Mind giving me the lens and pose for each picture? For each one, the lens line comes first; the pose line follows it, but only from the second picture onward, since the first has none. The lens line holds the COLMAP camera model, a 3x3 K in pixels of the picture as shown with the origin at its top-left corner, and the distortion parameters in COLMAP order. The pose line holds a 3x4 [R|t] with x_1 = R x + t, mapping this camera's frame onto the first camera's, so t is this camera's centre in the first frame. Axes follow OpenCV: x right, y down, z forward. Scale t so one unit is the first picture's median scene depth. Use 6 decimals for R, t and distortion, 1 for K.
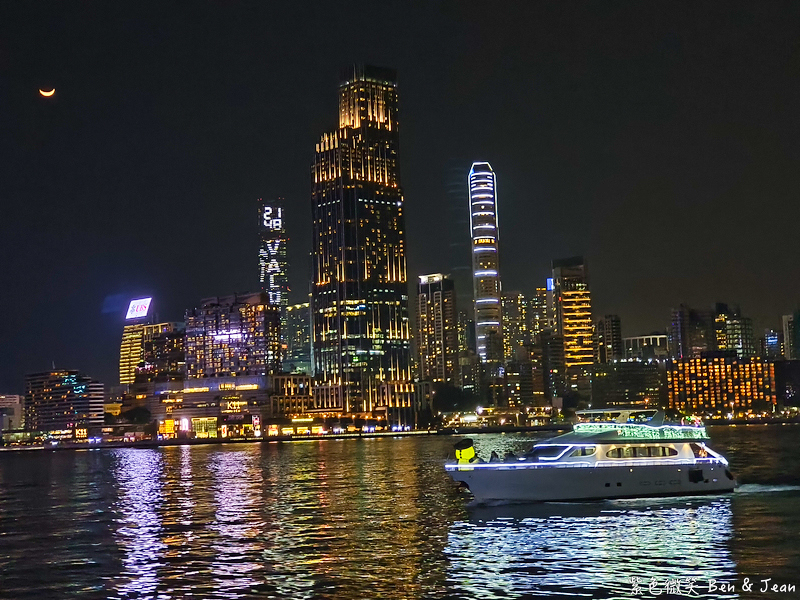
lens RADIAL K [[1428.2, 0, 400.0], [0, 1428.2, 300.0], [0, 0, 1]] dist [-0.004969, 1.752702]
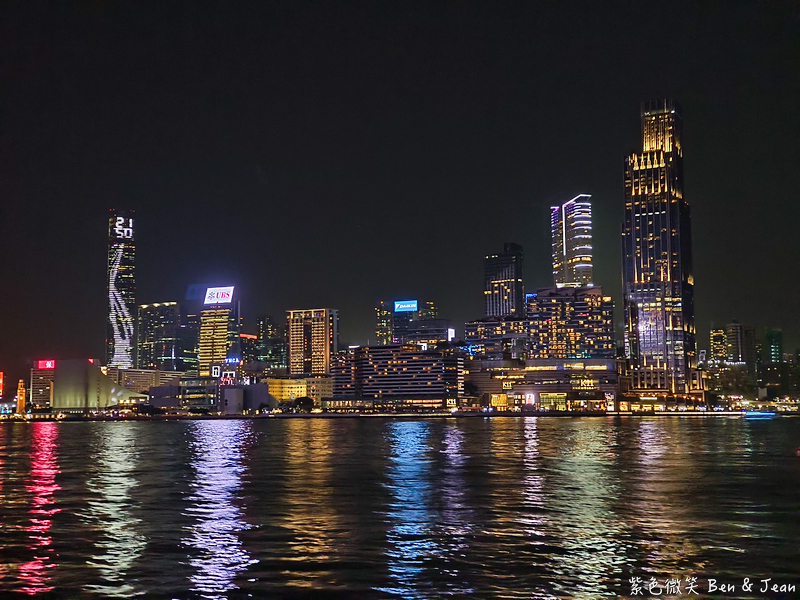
lens RADIAL K [[1103.2, 0, 400.0], [0, 1103.2, 300.0], [0, 0, 1]] dist [0.019565, 1.319293]
pose [[0.925199, 0.067014, 0.373518, -0.575315], [-0.059517, 0.997728, -0.031582, 0.043617], [-0.374786, 0.006989, 0.927085, 0.236629]]
